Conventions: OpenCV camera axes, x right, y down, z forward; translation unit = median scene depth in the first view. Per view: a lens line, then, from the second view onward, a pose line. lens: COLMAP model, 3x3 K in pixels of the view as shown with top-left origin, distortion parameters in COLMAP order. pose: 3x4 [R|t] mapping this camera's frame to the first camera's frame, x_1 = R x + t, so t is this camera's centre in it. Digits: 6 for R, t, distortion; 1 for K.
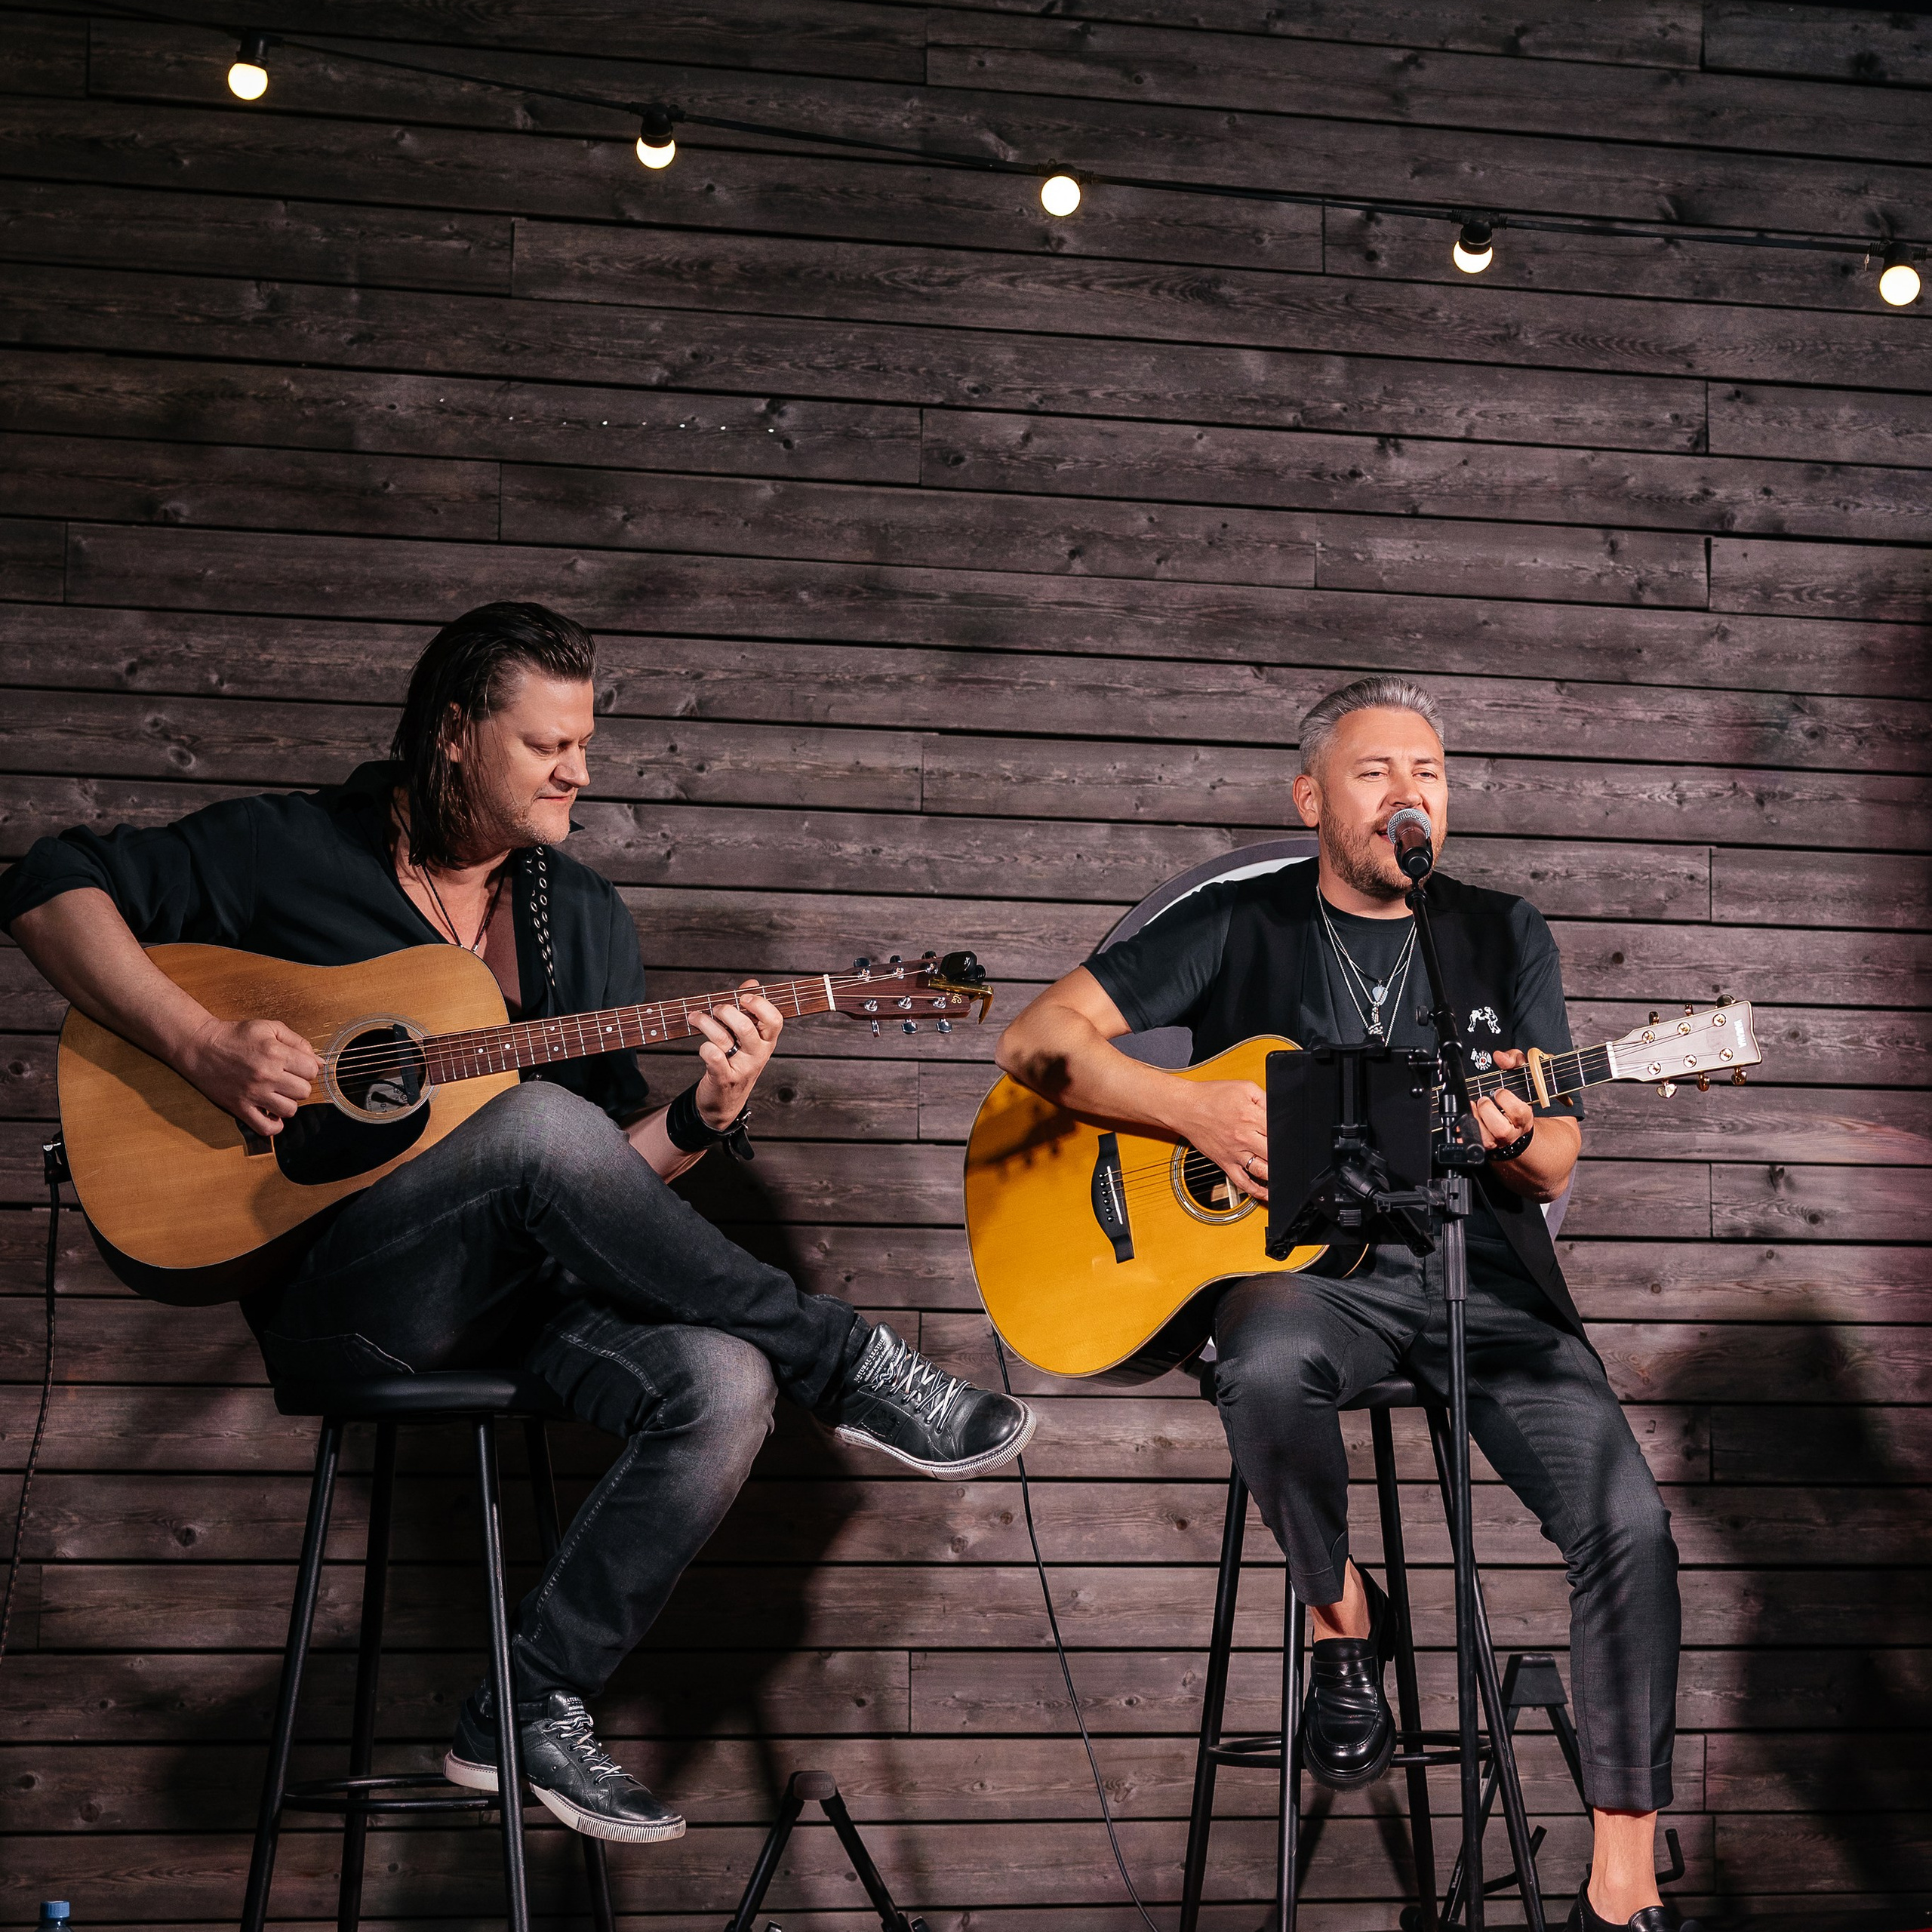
lens RADIAL K [[4325.2, 0, 961.6], [0, 4325.2, 852.3], [0, 0, 1]] dist [0.009083, 0.013742]
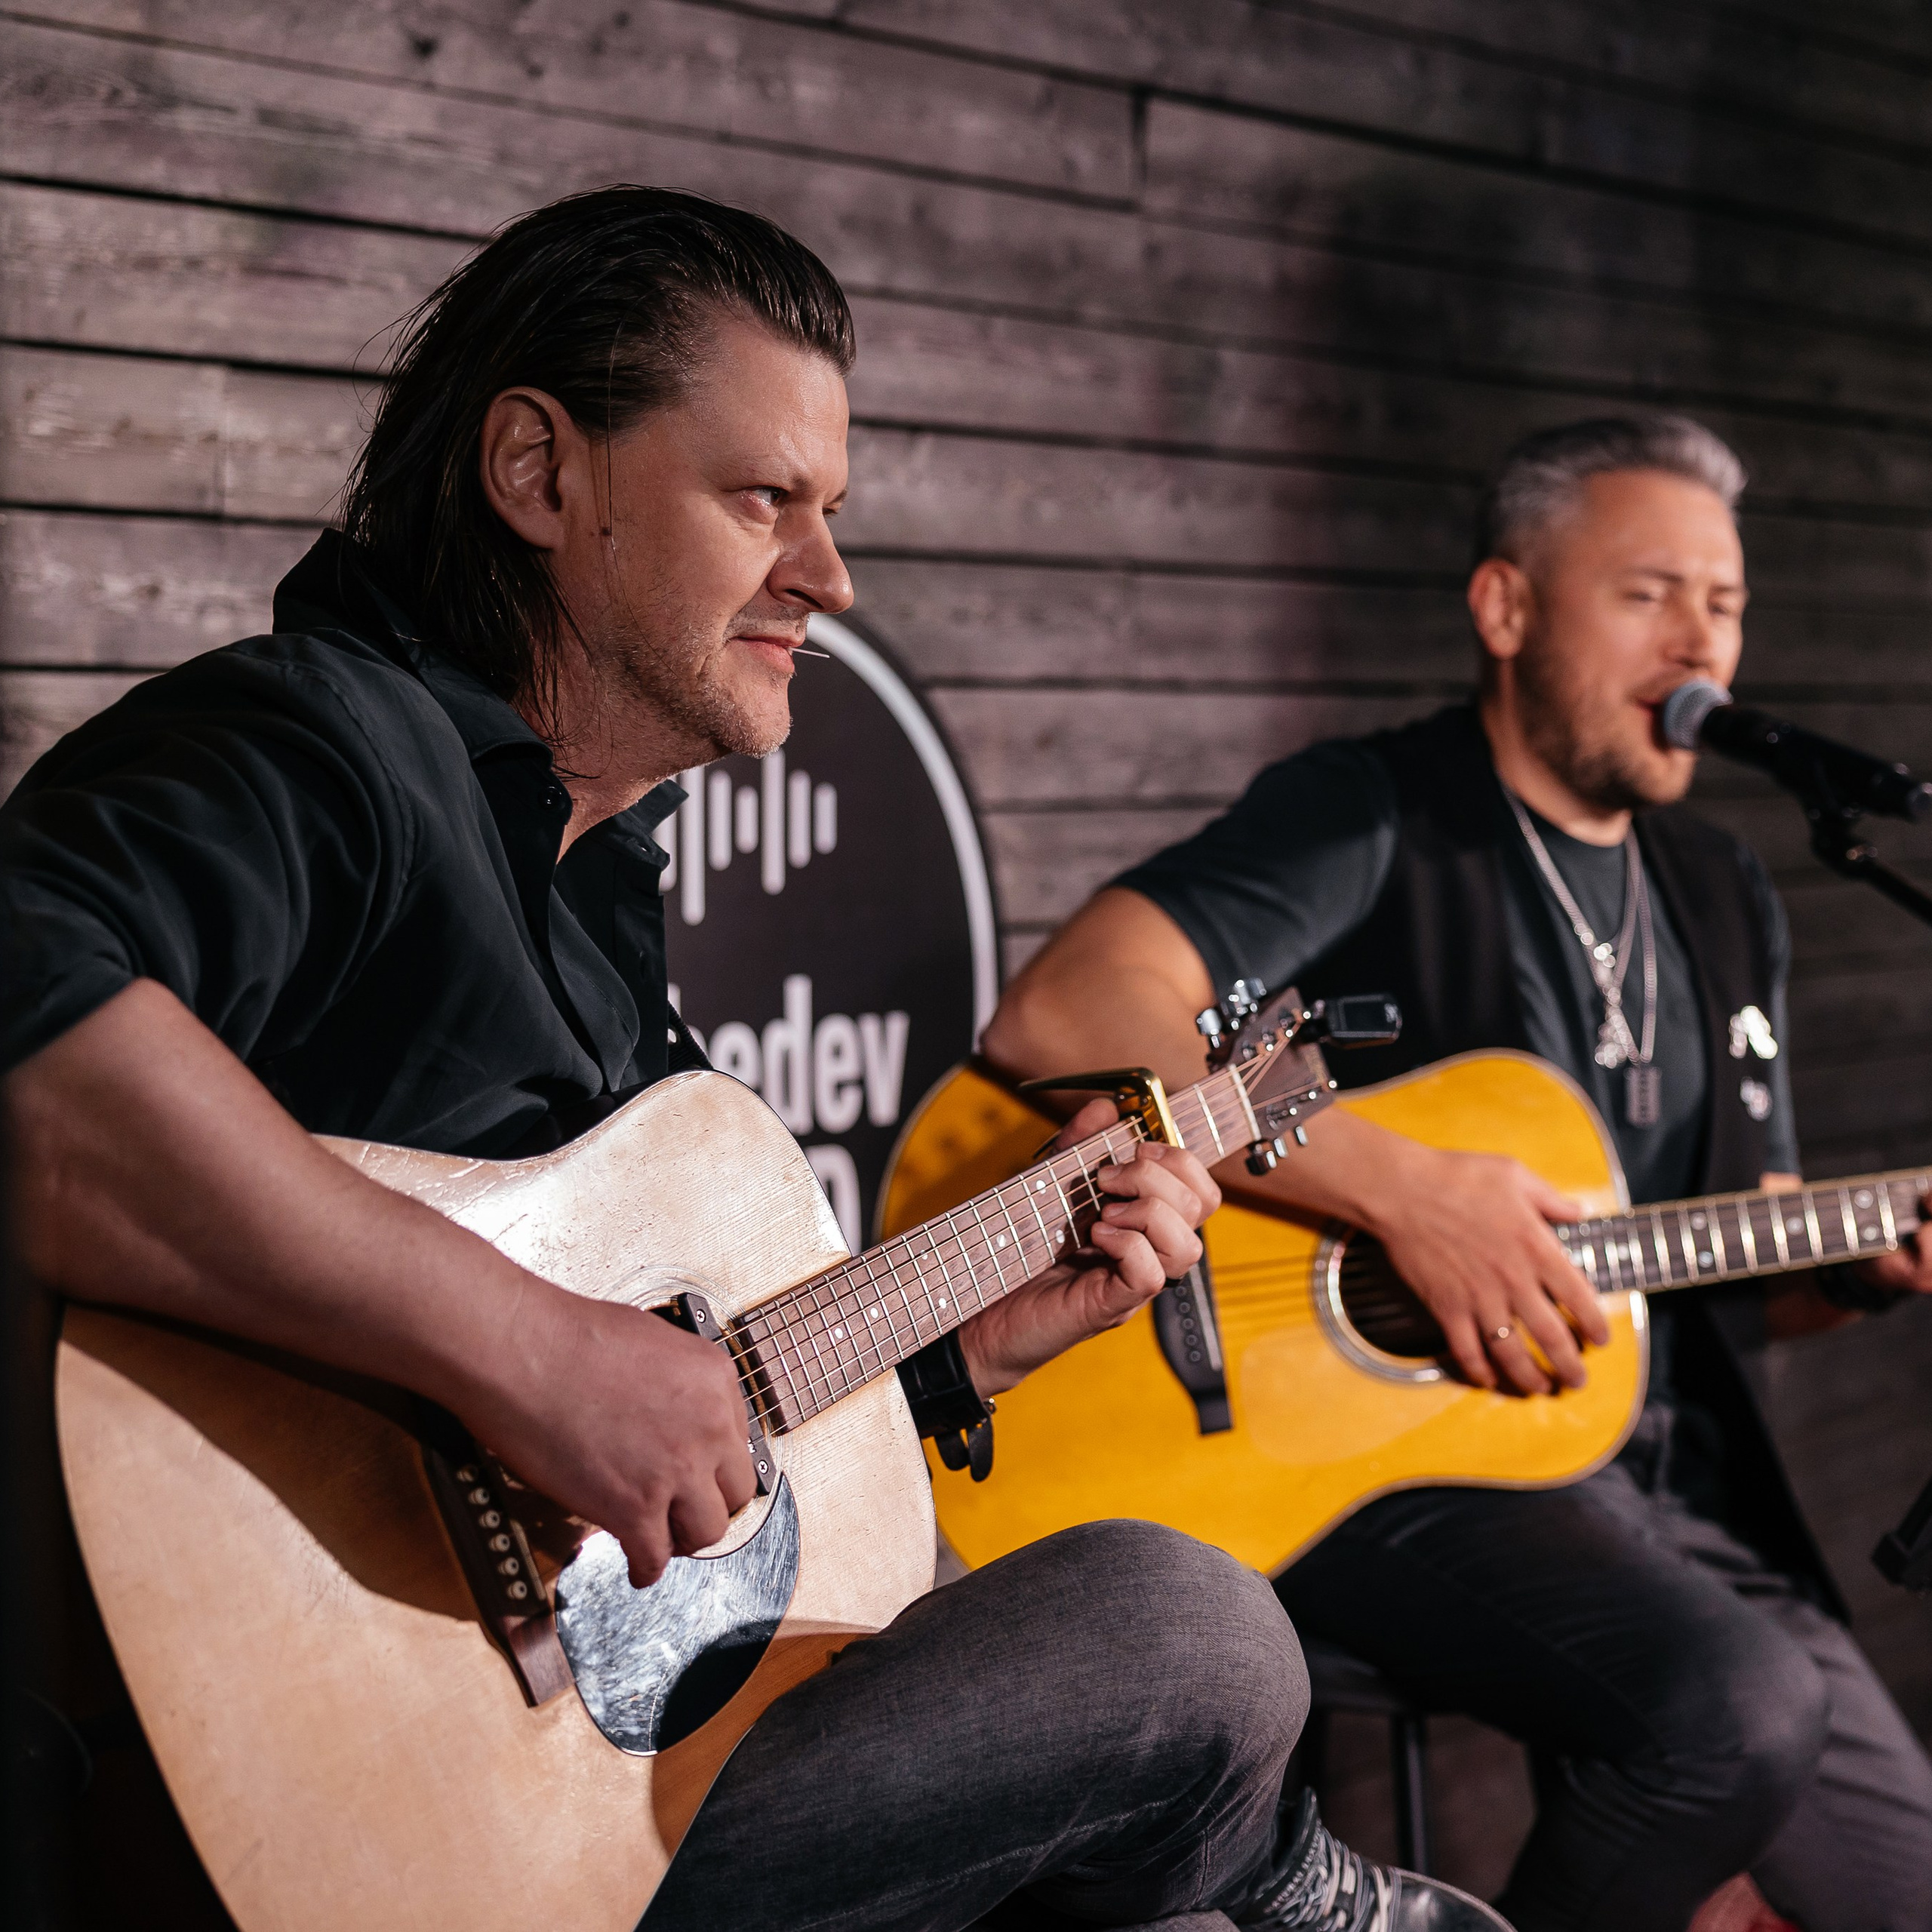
lens RADIAL K [[4325.2, 0, 961.6], [0, 4325.2, 852.3], [0, 0, 1]] dist [0.009083, 0.013742]
pose [[0.772767, -0.029198, 0.634018, -0.280411], [-0.063026, 0.990474, 0.122433, -0.039305], [-0.631553, -0.134572, 0.763565, 0.518647]]
